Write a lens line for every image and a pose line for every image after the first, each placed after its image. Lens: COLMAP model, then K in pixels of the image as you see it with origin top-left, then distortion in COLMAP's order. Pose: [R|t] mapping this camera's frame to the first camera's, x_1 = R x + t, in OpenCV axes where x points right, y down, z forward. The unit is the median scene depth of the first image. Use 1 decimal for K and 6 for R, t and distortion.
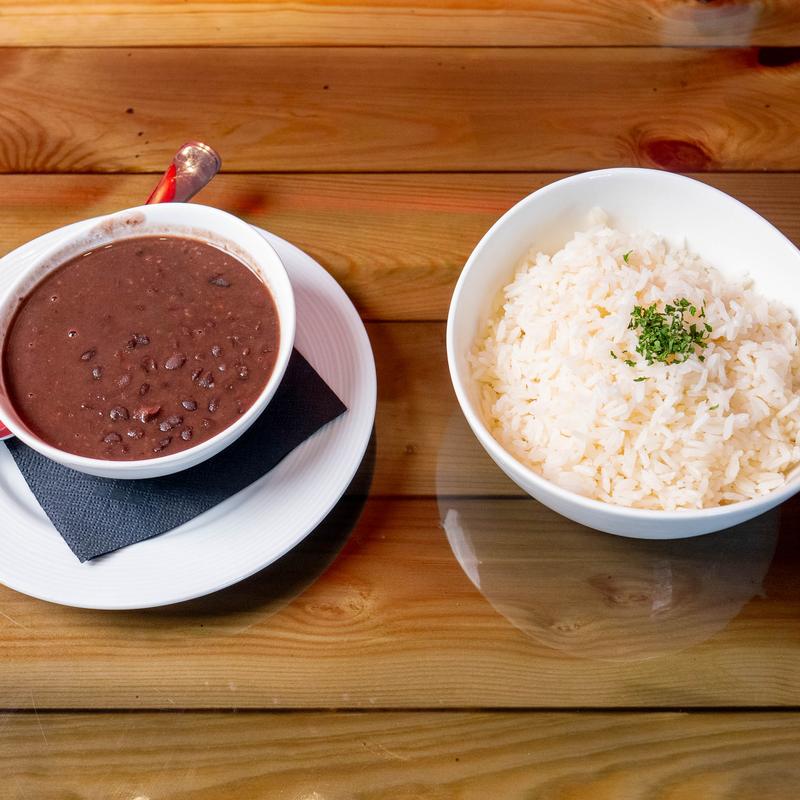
lens RADIAL K [[1269.0, 0, 403.8], [0, 1269.0, 401.3], [0, 0, 1]] dist [0.003476, 0.000000]
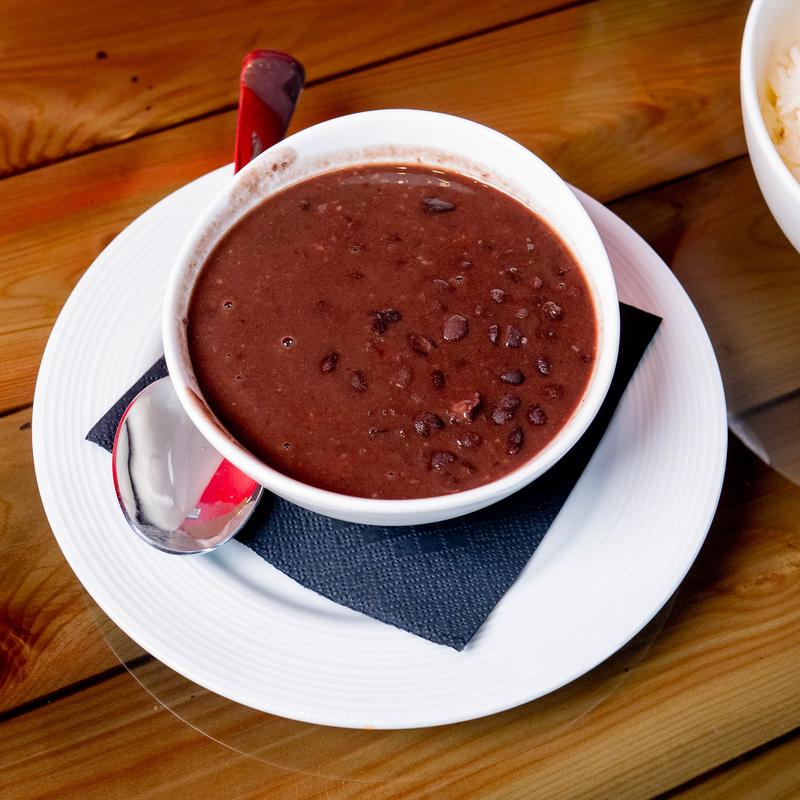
lens RADIAL K [[1269.0, 0, 390.2], [0, 1269.0, 420.9], [0, 0, 1]] dist [0.003476, 0.000000]
pose [[0.904517, -0.342102, 0.254586, -0.392146], [0.333788, 0.939531, 0.076592, -0.047120], [-0.265394, 0.015699, 0.964012, 0.345017]]
